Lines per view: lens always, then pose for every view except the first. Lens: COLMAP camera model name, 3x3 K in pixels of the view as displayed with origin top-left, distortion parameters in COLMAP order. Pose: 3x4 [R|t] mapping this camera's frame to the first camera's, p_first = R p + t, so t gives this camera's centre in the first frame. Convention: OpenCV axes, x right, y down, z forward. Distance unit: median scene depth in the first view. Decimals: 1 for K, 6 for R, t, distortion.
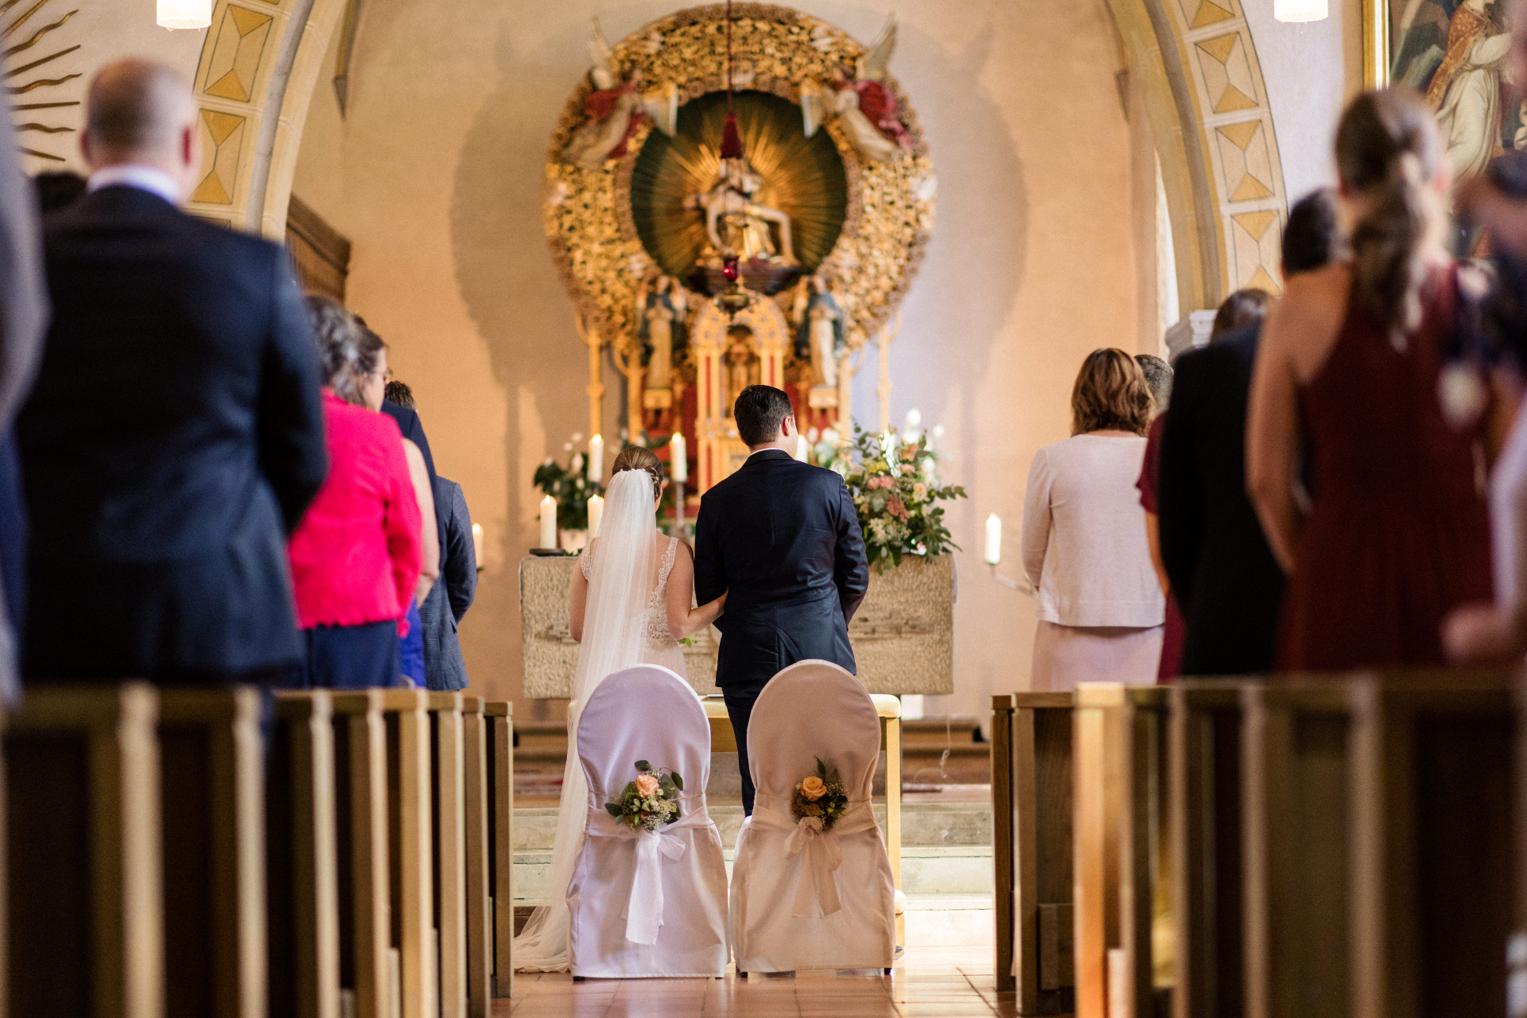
lens RADIAL K [[4766.7, 0, 763.5], [0, 4766.7, 509.0], [0, 0, 1]] dist [0.084420, -1.601604]
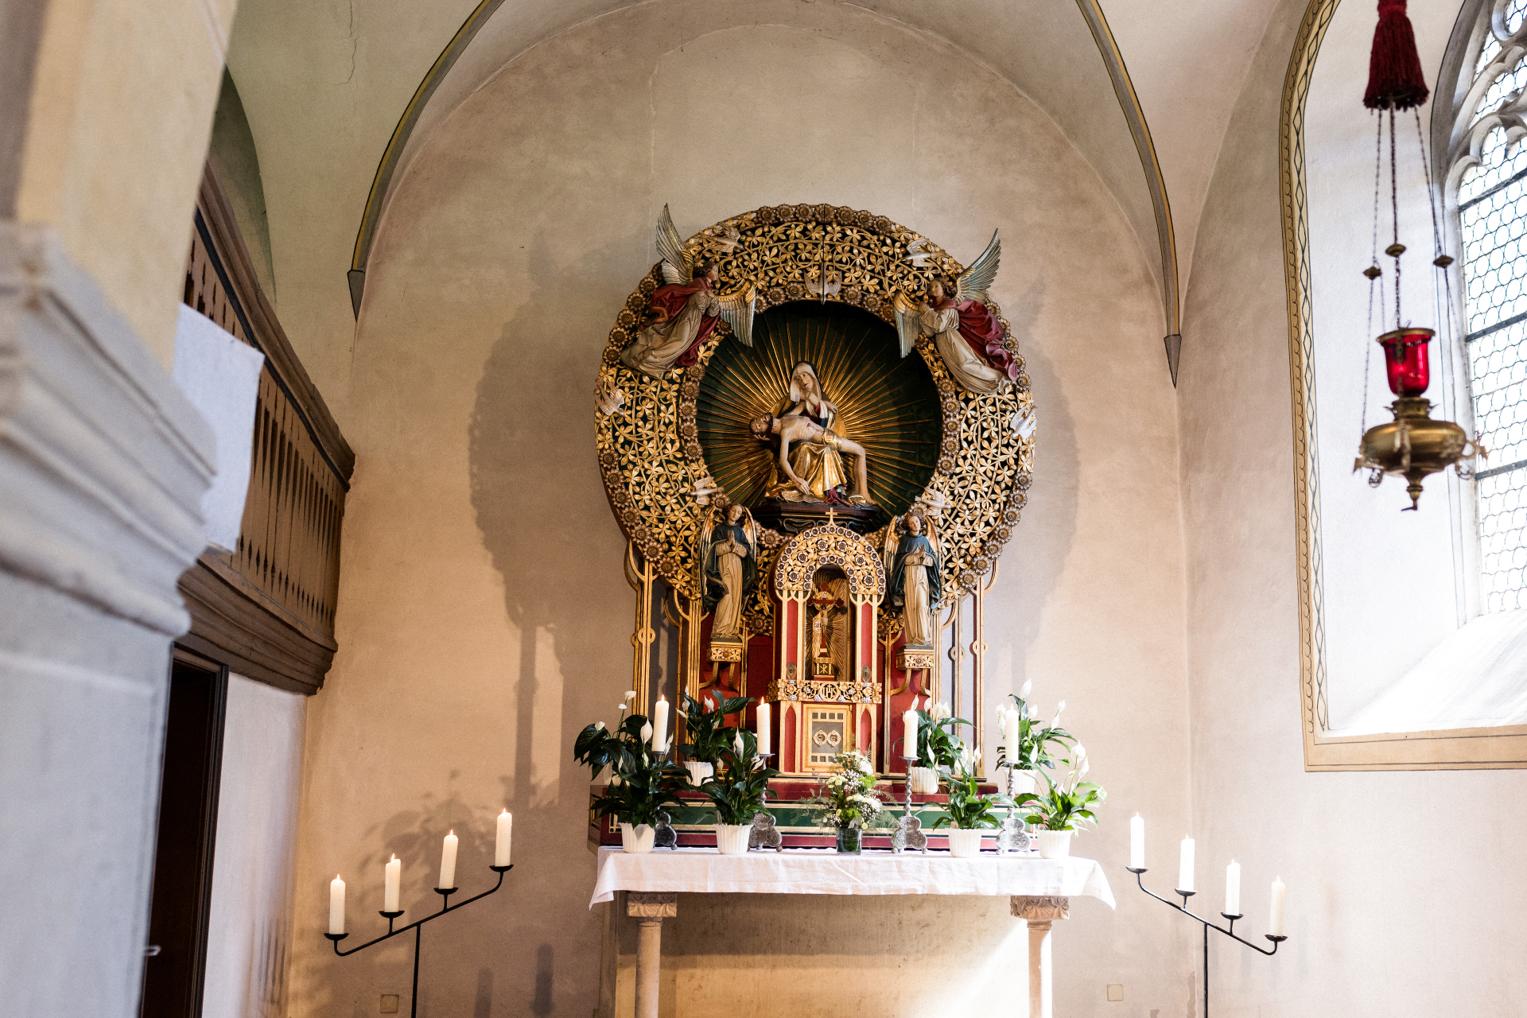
lens RADIAL K [[1566.5, 0, 764.9], [0, 1566.5, 493.0], [0, 0, 1]] dist [-0.006681, -0.001500]
pose [[0.980270, 0.063732, 0.187108, -0.067872], [-0.042220, 0.992259, -0.116789, -0.018671], [-0.193103, 0.106586, 0.975372, 0.726049]]
